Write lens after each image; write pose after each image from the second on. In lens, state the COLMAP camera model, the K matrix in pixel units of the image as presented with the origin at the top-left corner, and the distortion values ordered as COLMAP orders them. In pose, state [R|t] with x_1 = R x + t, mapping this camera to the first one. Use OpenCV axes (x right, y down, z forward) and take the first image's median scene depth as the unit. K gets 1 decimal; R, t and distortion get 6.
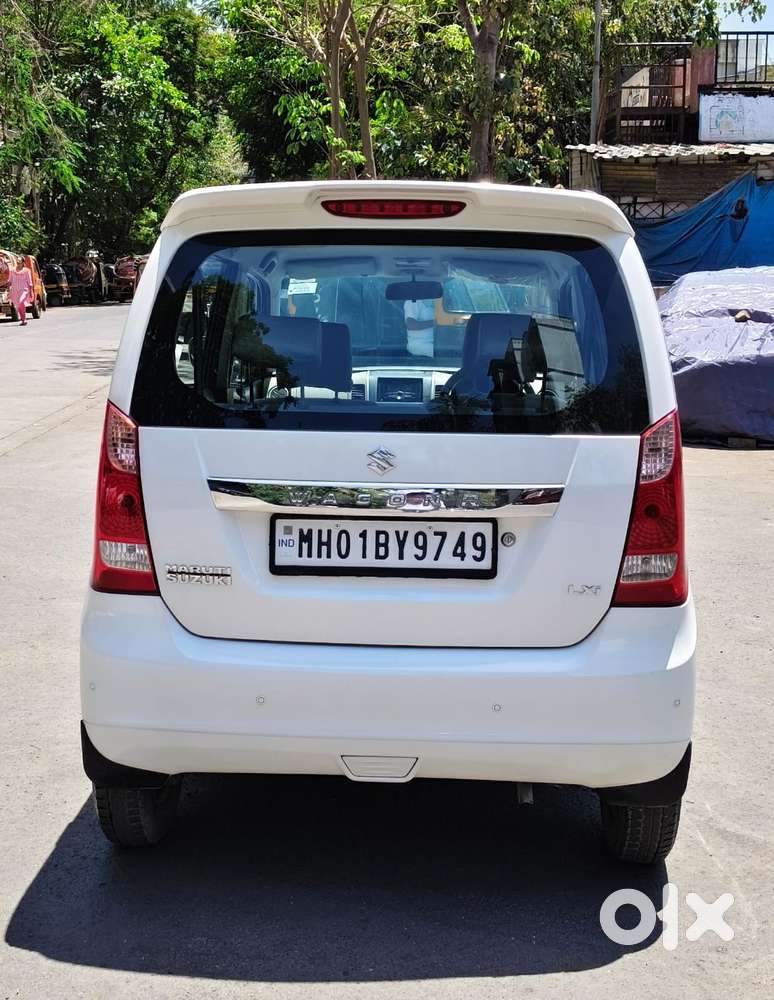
lens RADIAL K [[1442.3, 0, 387.0], [0, 1442.3, 473.5], [0, 0, 1]] dist [0.074612, 0.015241]
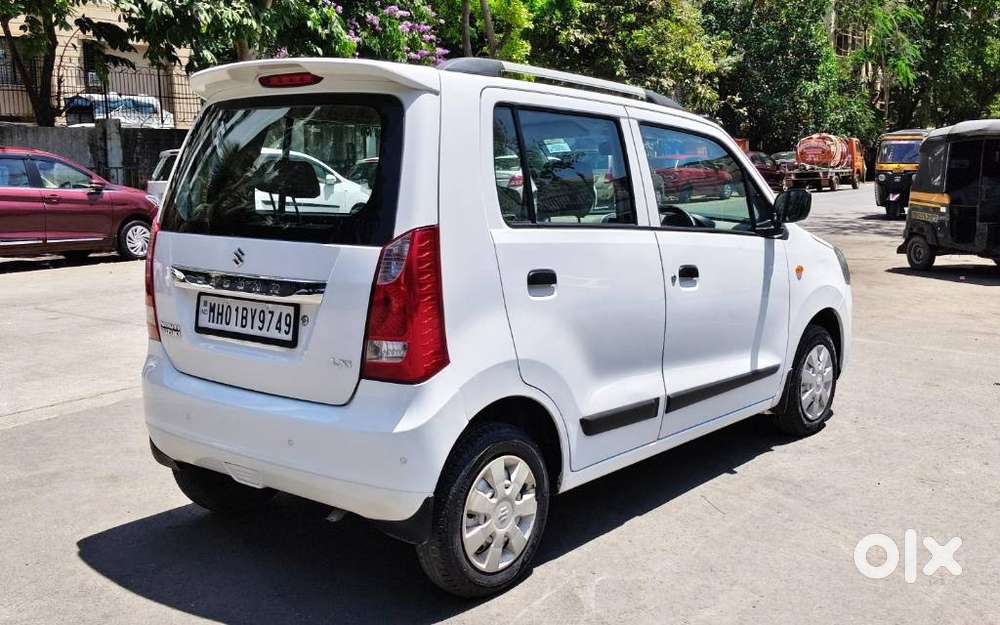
lens RADIAL K [[1153.1, 0, 500.0], [0, 1153.1, 312.5], [0, 0, 1]] dist [0.020157, 0.010656]
pose [[0.773019, 0.067004, -0.630834, 0.905468], [-0.070920, 0.997301, 0.019022, 0.005093], [0.630406, 0.030034, 0.775684, 0.277864]]
